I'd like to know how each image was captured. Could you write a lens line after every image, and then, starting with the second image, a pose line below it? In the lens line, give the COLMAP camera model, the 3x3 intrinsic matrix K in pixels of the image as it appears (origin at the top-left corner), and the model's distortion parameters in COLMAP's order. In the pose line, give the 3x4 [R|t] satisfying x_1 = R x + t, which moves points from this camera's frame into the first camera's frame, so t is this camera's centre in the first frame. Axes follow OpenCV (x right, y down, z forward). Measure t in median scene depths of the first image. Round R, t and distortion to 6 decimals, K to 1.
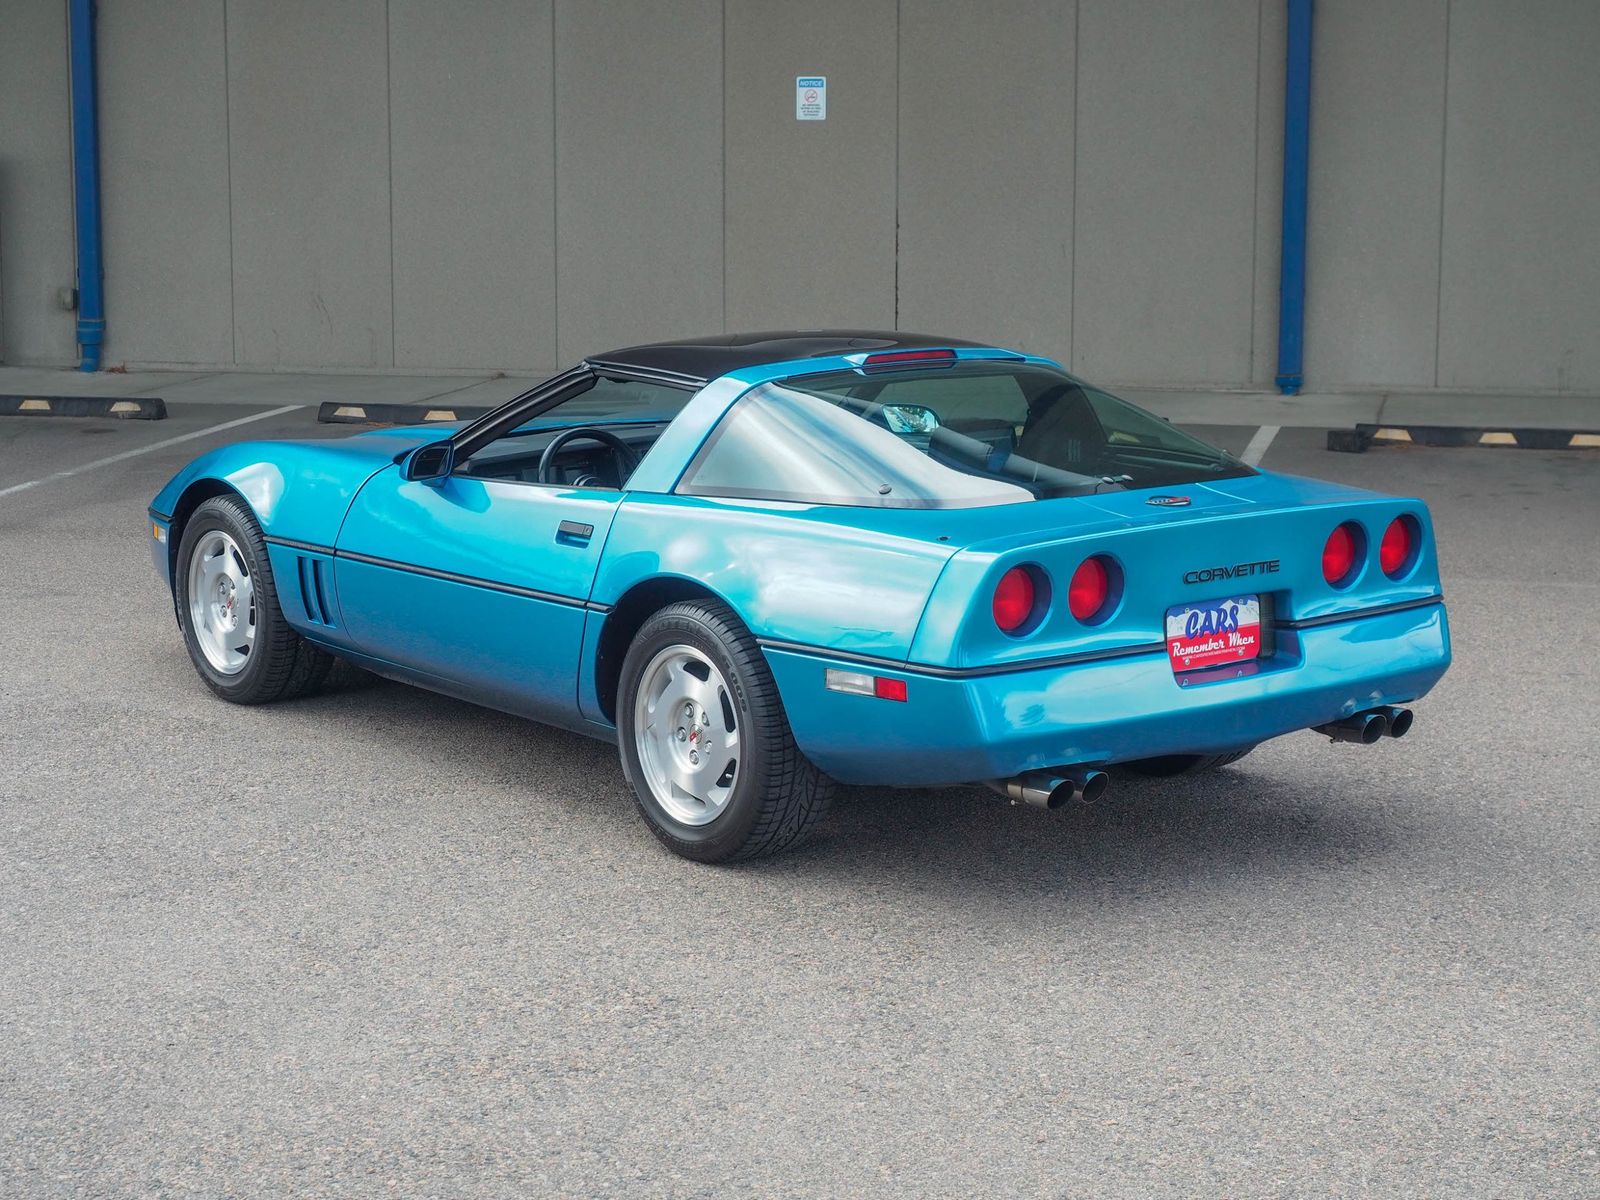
lens RADIAL K [[2962.7, 0, 834.1], [0, 2962.7, 599.9], [0, 0, 1]] dist [0.004489, -0.085106]
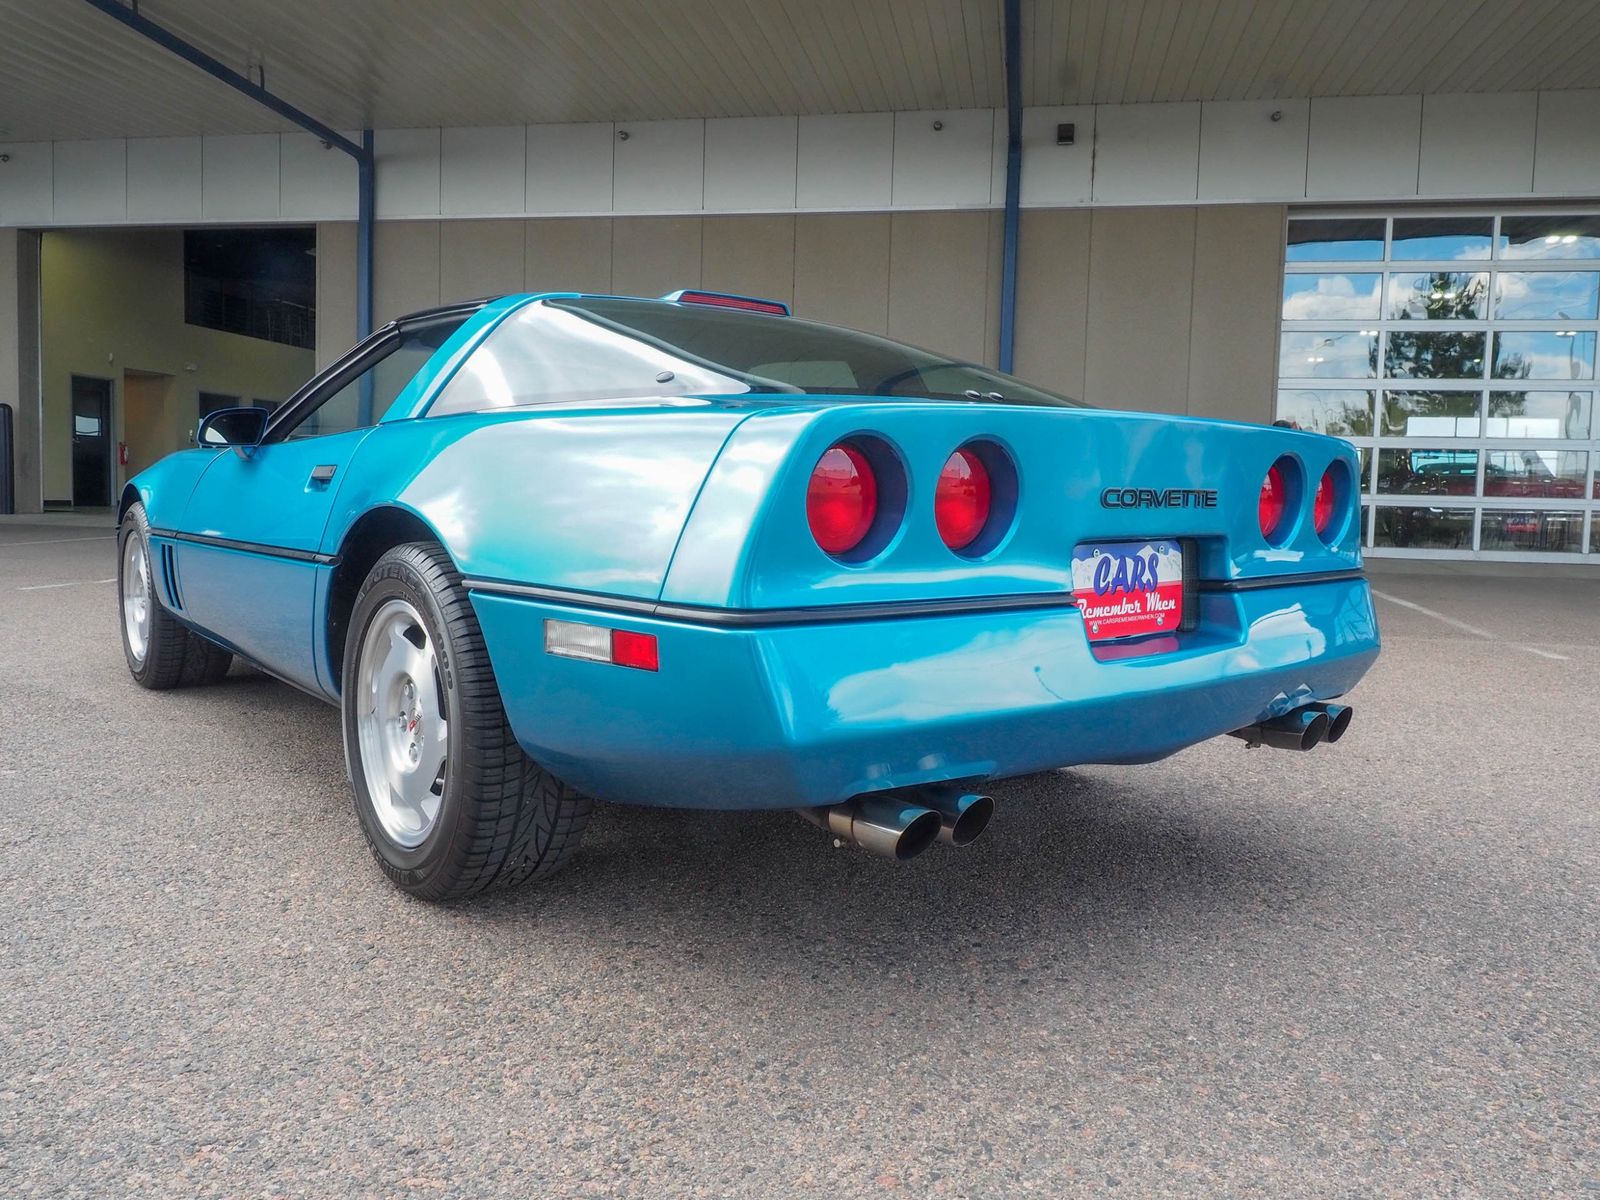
lens RADIAL K [[1179.1, 0, 802.4], [0, 1179.1, 584.8], [0, 0, 1]] dist [-0.015919, 0.002900]
pose [[0.999576, 0.021213, 0.019921, 0.044918], [-0.019629, 0.996869, -0.076595, 0.032541], [-0.021483, 0.076172, 0.996863, 0.717833]]
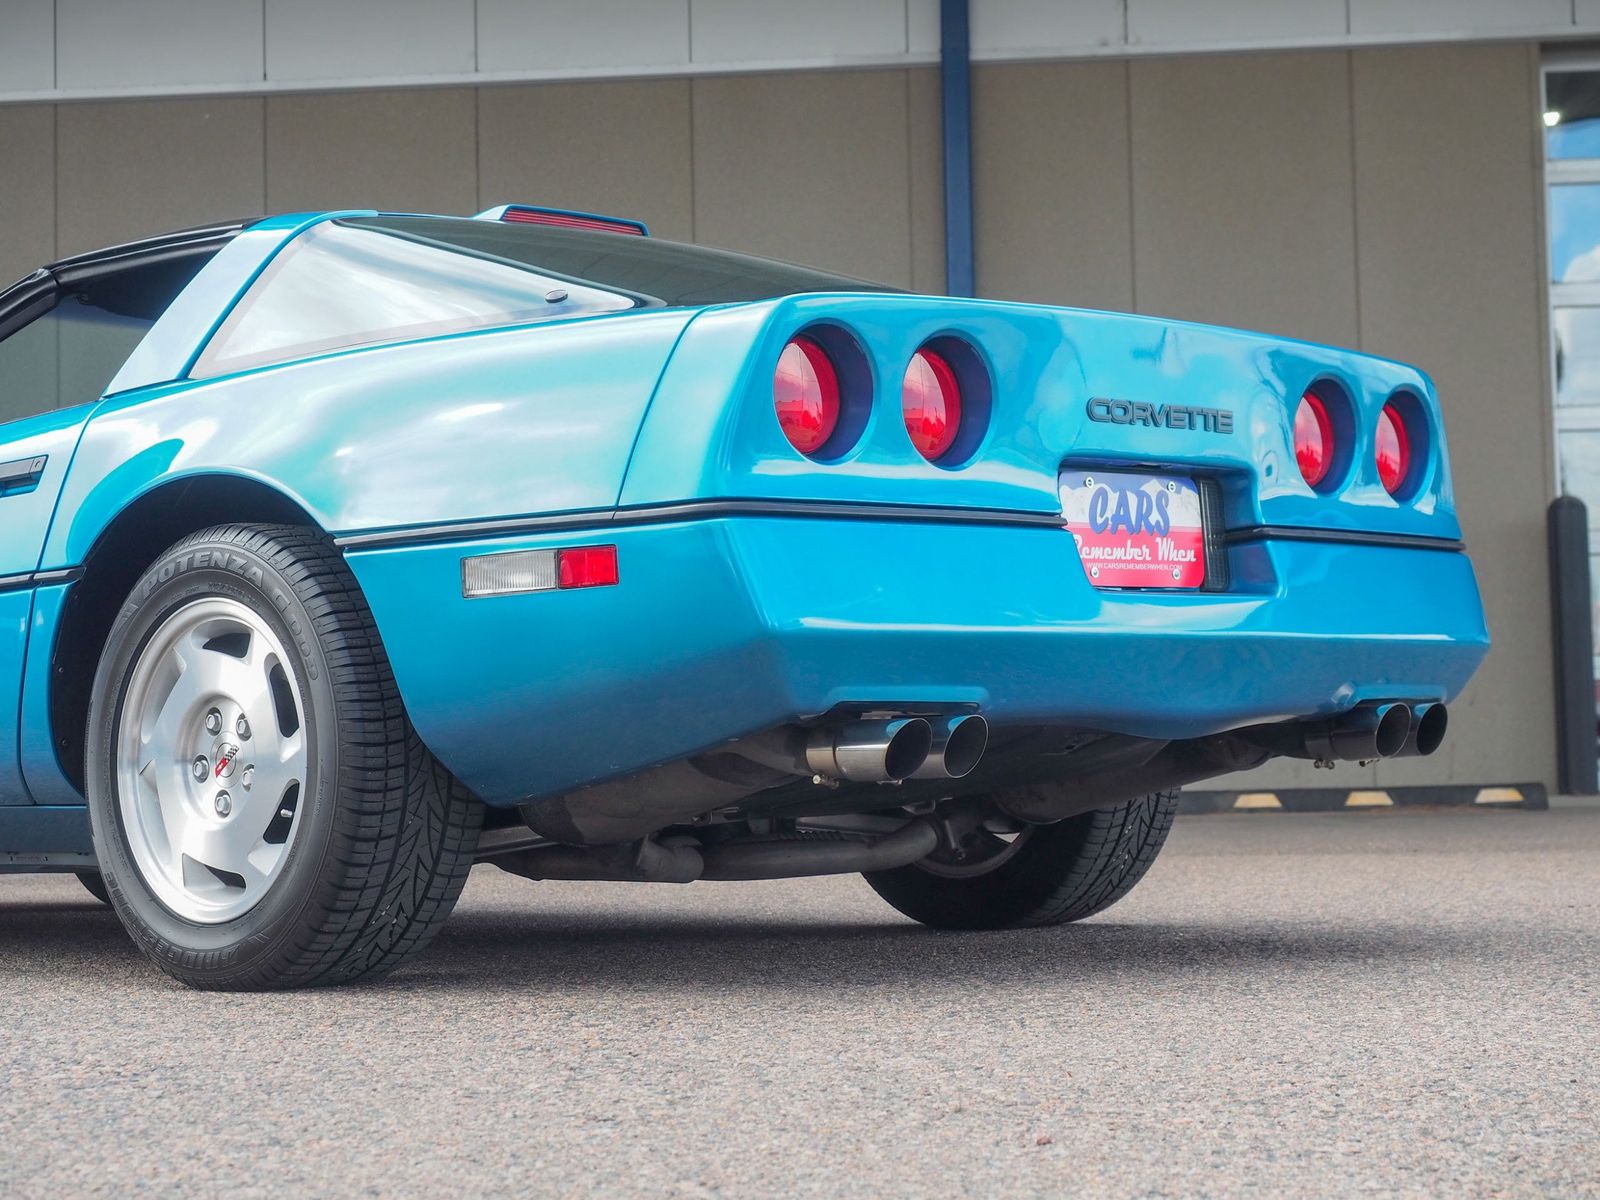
lens RADIAL K [[3145.6, 0, 772.1], [0, 3145.6, 600.6], [0, 0, 1]] dist [-0.013724, 0.068128]
pose [[0.992309, -0.017433, 0.122551, -0.016884], [0.043569, 0.975869, -0.213965, 0.151248], [-0.115864, 0.217659, 0.969123, 0.414015]]
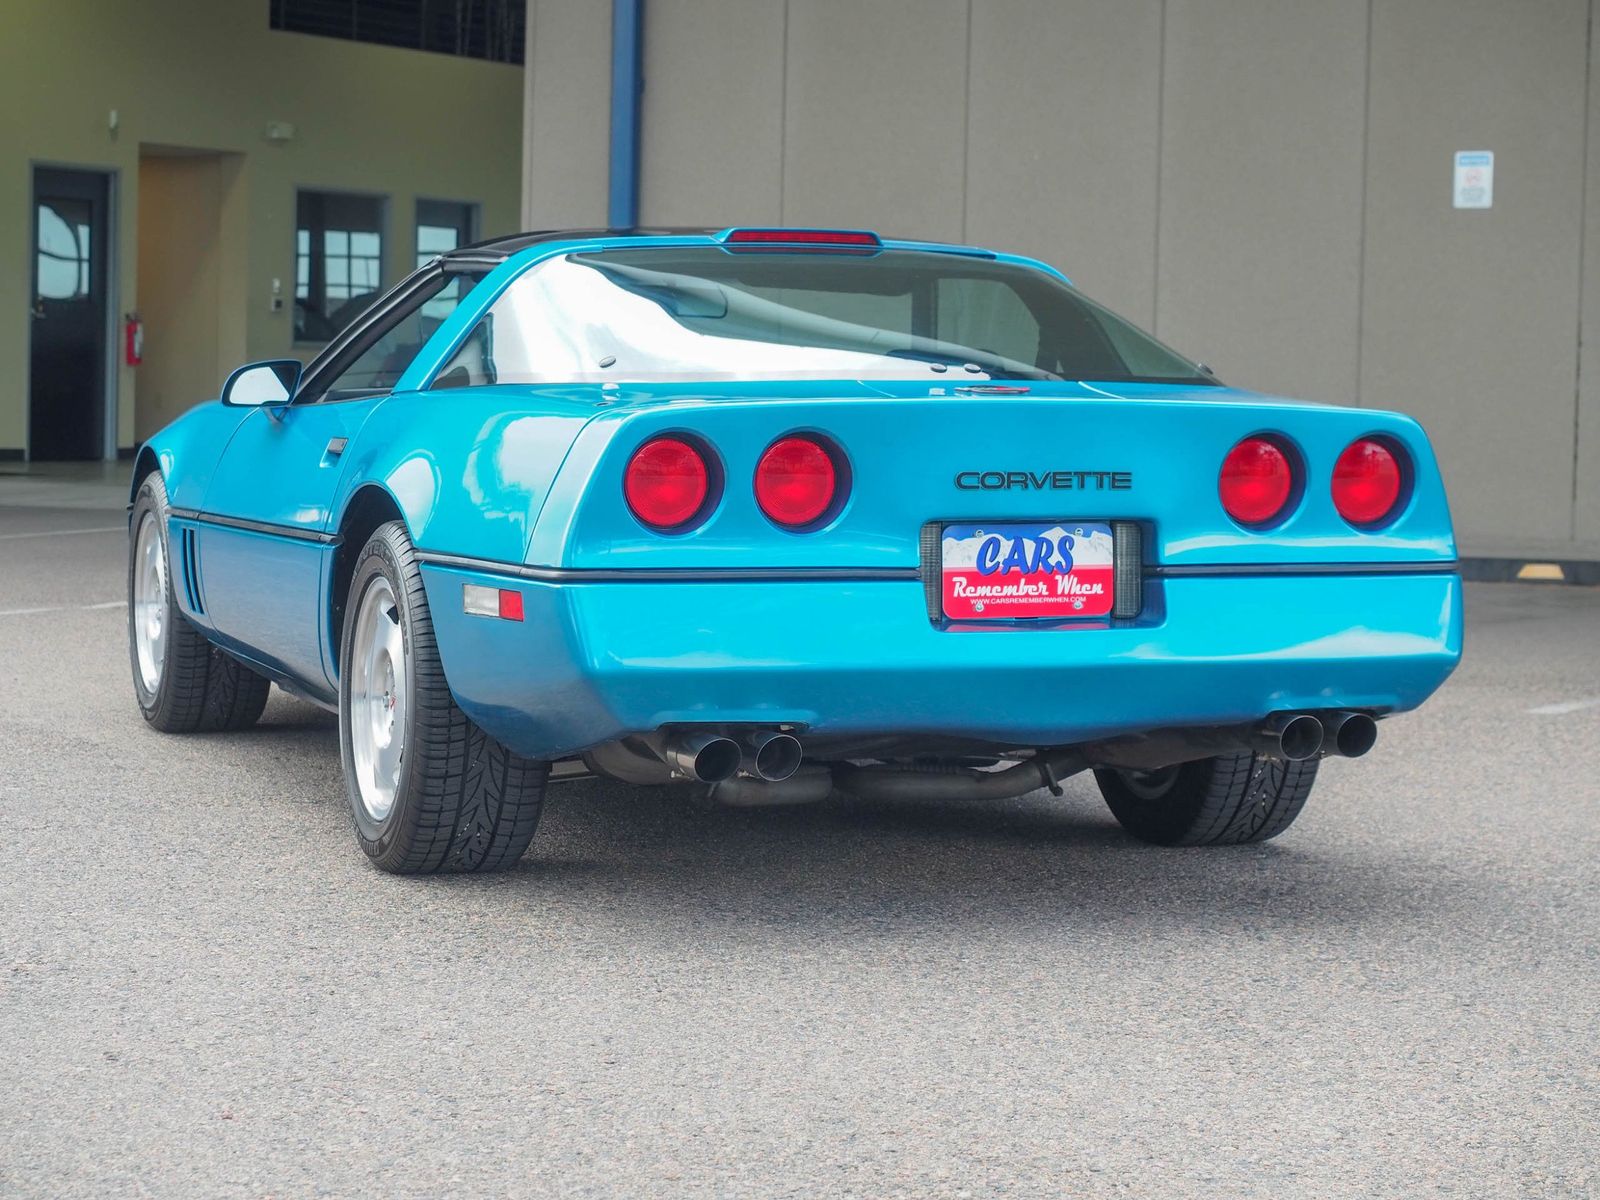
lens RADIAL K [[3614.0, 0, 800.0], [0, 3614.0, 600.0], [0, 0, 1]] dist [-0.006715, -0.124399]
pose [[0.948671, 0.035314, -0.314286, 0.343586], [-0.066315, 0.993866, -0.088497, 0.096594], [0.309233, 0.104797, 0.945195, 0.172730]]
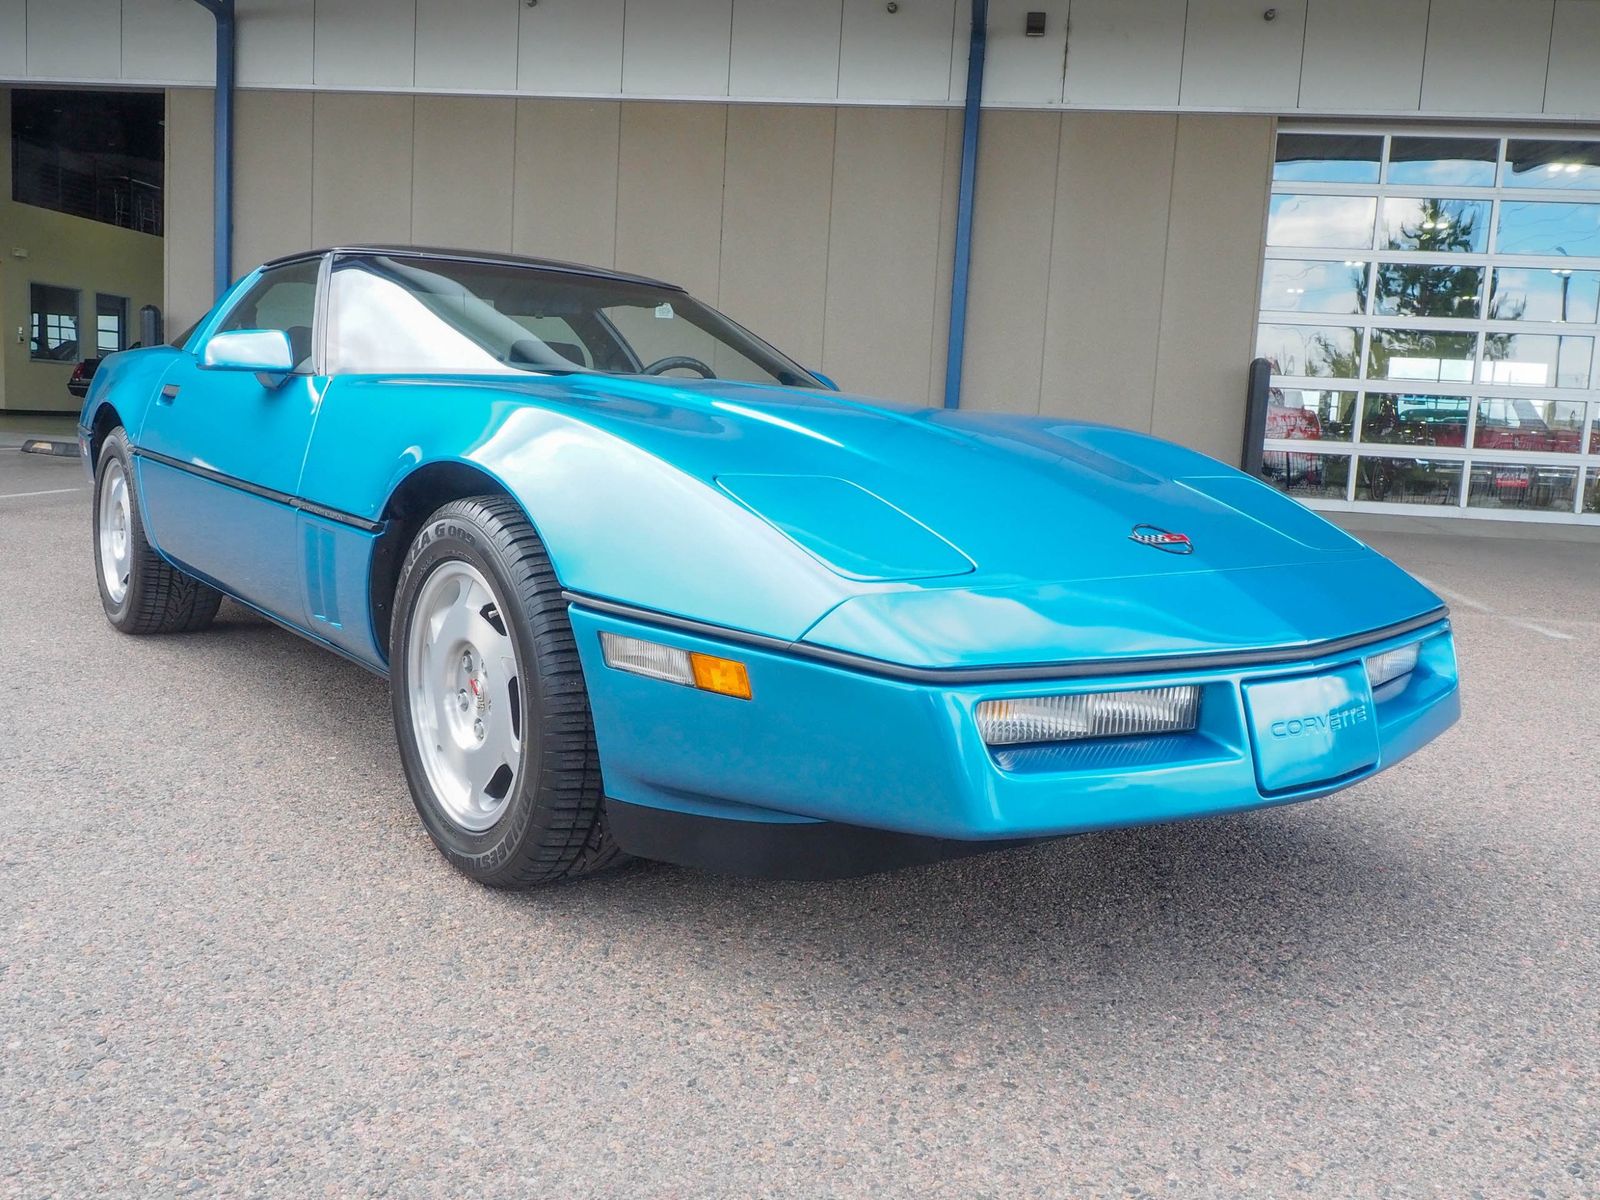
lens RADIAL K [[1289.5, 0, 809.8], [0, 1289.5, 584.6], [0, 0, 1]] dist [0.003317, -0.003013]
pose [[0.995728, 0.041603, 0.082433, 0.052999], [-0.039247, 0.998779, -0.029991, 0.020052], [-0.083580, 0.026628, 0.996145, 0.760374]]
